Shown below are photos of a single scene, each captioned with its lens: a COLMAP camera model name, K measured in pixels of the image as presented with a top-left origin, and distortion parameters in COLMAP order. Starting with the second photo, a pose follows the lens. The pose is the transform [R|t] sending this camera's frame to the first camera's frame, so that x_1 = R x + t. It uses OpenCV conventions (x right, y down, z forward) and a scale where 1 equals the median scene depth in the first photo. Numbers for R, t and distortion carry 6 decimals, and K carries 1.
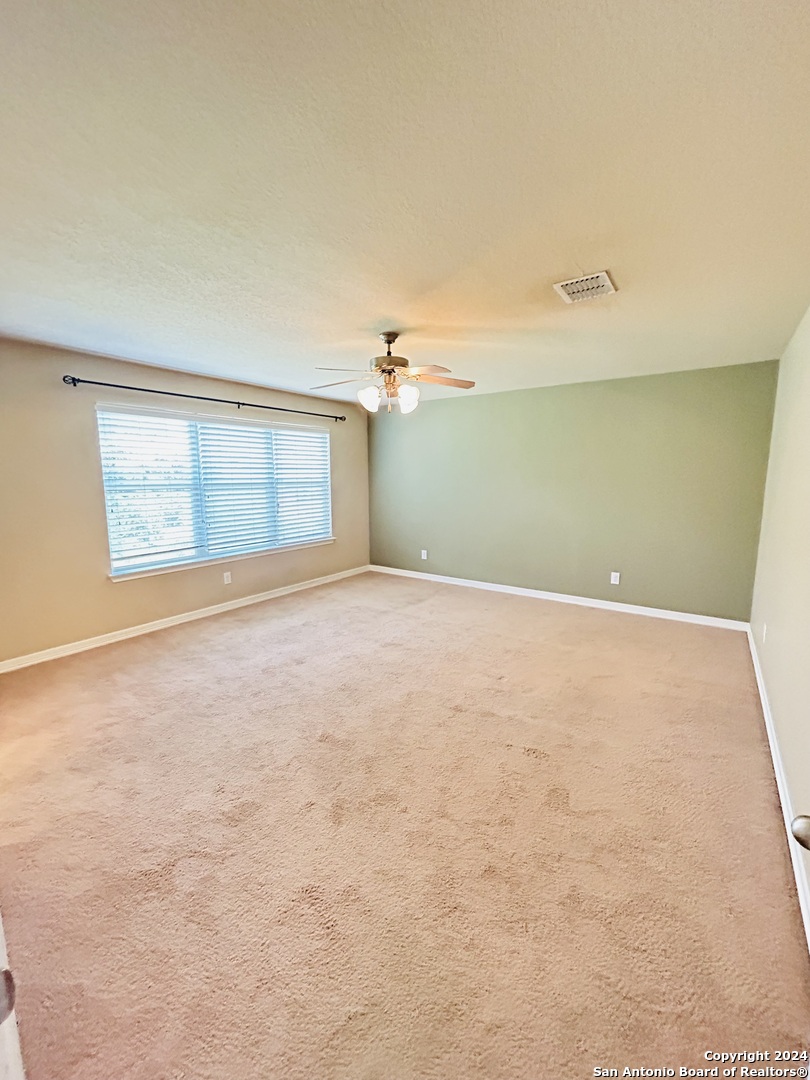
lens RADIAL K [[443.3, 0, 405.2], [0, 443.3, 537.5], [0, 0, 1]] dist [-0.000106, 0.000401]
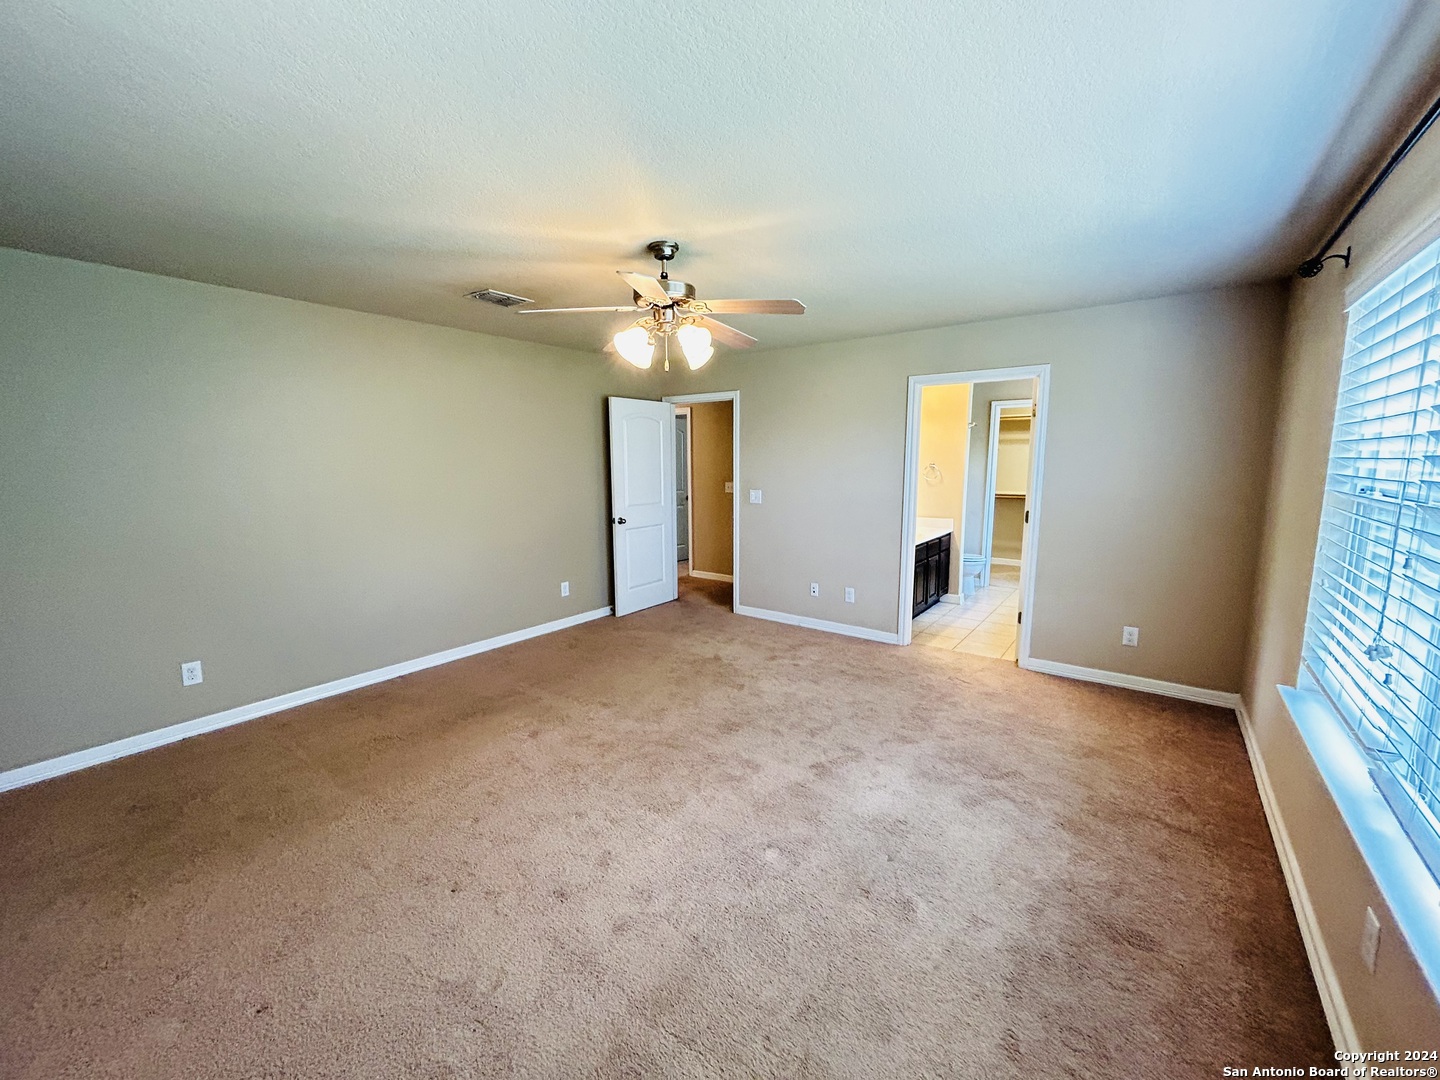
lens RADIAL K [[591.1, 0, 713.5], [0, 591.1, 540.5], [0, 0, 1]] dist [-0.000106, 0.000401]
pose [[-0.999543, 0.006177, 0.029577, -0.113215], [0.014225, 0.959821, 0.280252, -0.253542], [-0.026657, 0.280545, -0.959471, 1.664900]]
